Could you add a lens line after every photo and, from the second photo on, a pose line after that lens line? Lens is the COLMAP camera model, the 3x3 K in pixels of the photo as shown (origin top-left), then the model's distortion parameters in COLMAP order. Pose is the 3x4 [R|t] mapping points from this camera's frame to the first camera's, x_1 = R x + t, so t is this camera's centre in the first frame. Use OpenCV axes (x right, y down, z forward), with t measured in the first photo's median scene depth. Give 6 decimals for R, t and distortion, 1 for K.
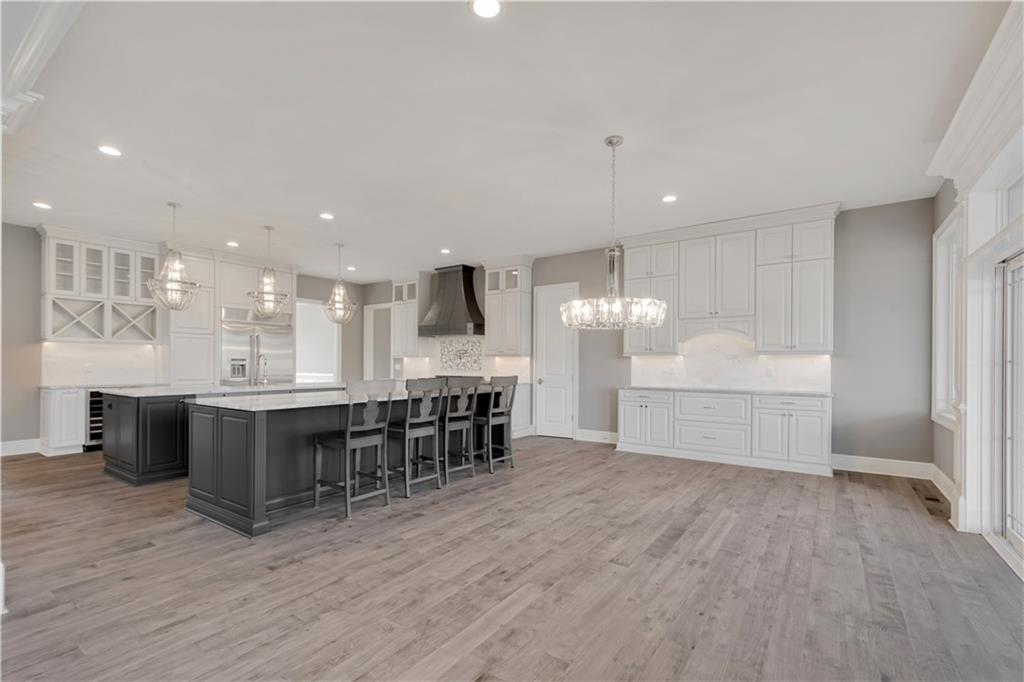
lens RADIAL K [[458.3, 0, 515.7], [0, 458.3, 370.6], [0, 0, 1]] dist [0.002207, 0.000124]
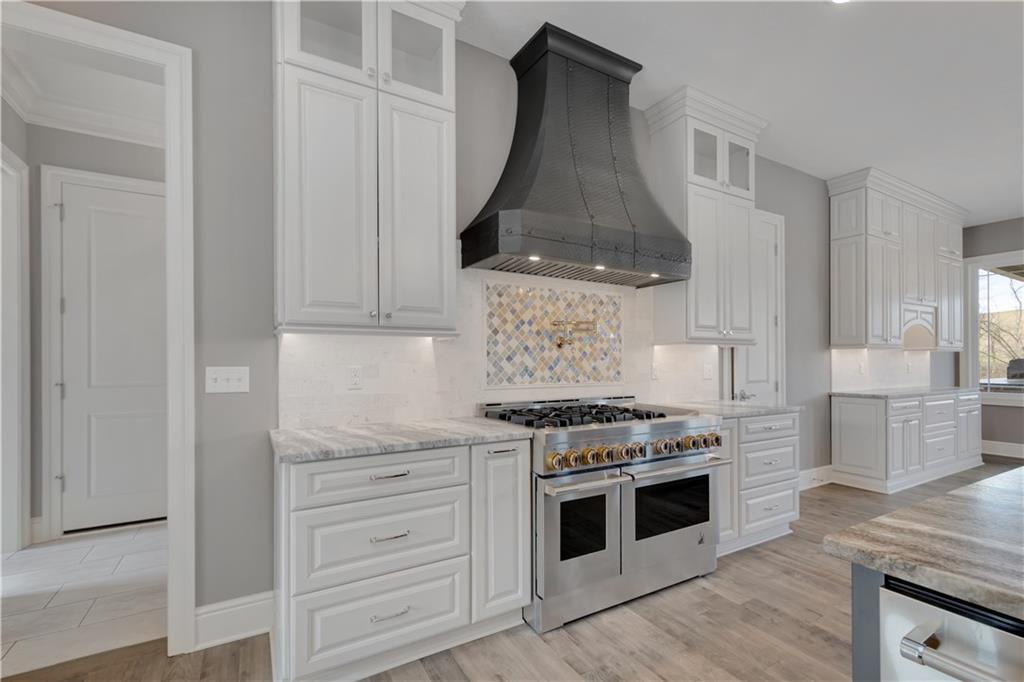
lens RADIAL K [[452.8, 0, 509.8], [0, 452.8, 358.4], [0, 0, 1]] dist [0.001096, 0.000128]
pose [[0.420092, -0.002164, 0.907479, -0.571051], [0.017036, 0.999840, -0.005502, -0.020930], [-0.907321, 0.017771, 0.420062, 1.175923]]
